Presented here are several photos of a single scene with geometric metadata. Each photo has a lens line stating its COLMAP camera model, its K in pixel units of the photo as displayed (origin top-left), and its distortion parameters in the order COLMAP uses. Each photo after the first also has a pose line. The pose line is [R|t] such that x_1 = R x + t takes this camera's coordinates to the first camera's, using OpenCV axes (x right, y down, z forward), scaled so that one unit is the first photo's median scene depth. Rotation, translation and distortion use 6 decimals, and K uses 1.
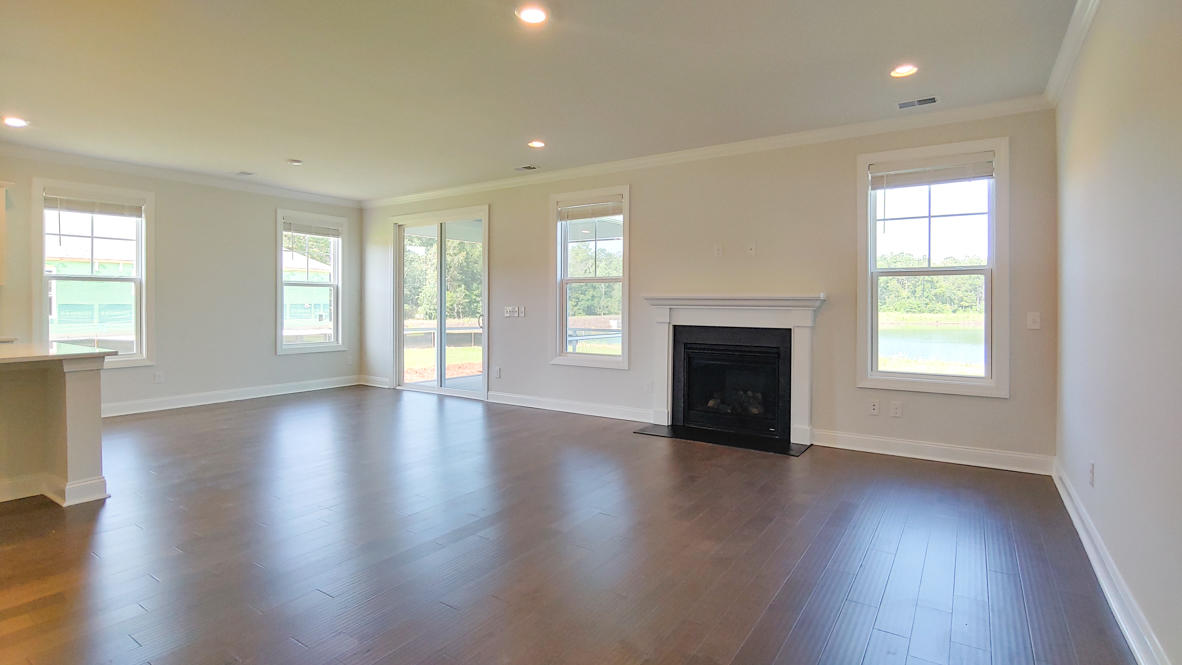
lens RADIAL K [[583.1, 0, 596.8], [0, 583.1, 299.8], [0, 0, 1]] dist [-0.018420, -0.000731]
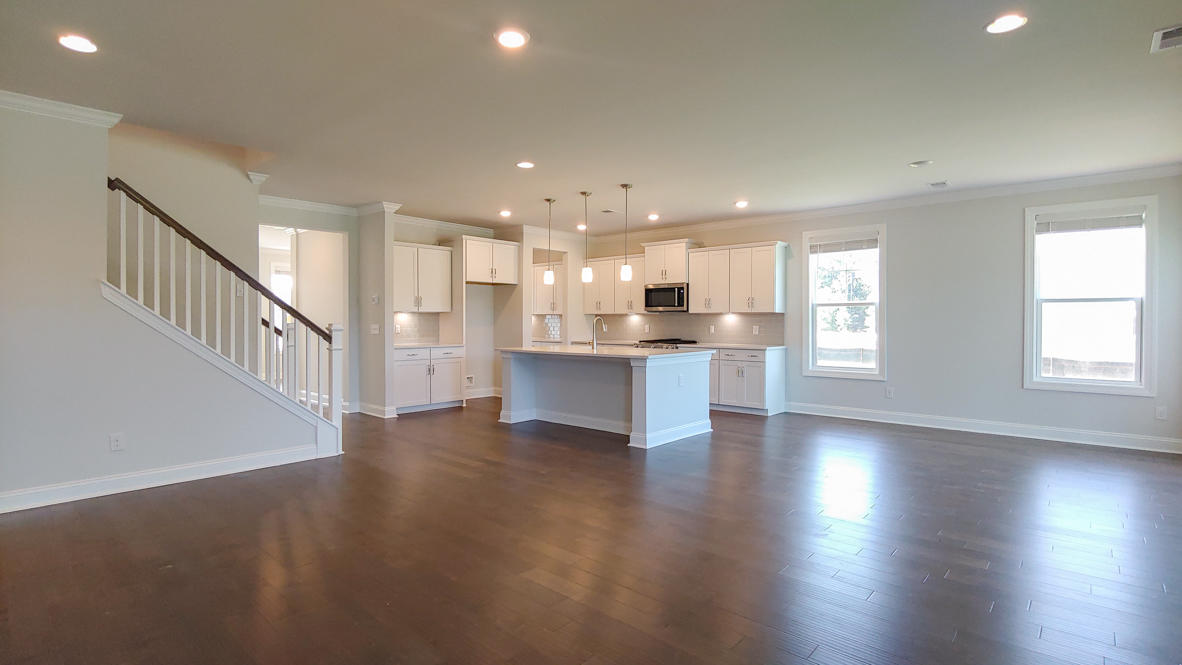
lens RADIAL K [[583.1, 0, 580.5], [0, 583.1, 330.3], [0, 0, 1]] dist [-0.018420, -0.000731]
pose [[-0.170249, 0.015912, -0.985273, 0.379244], [0.006548, 0.999866, 0.015017, -0.002635], [0.985379, -0.003895, -0.170330, 0.554557]]
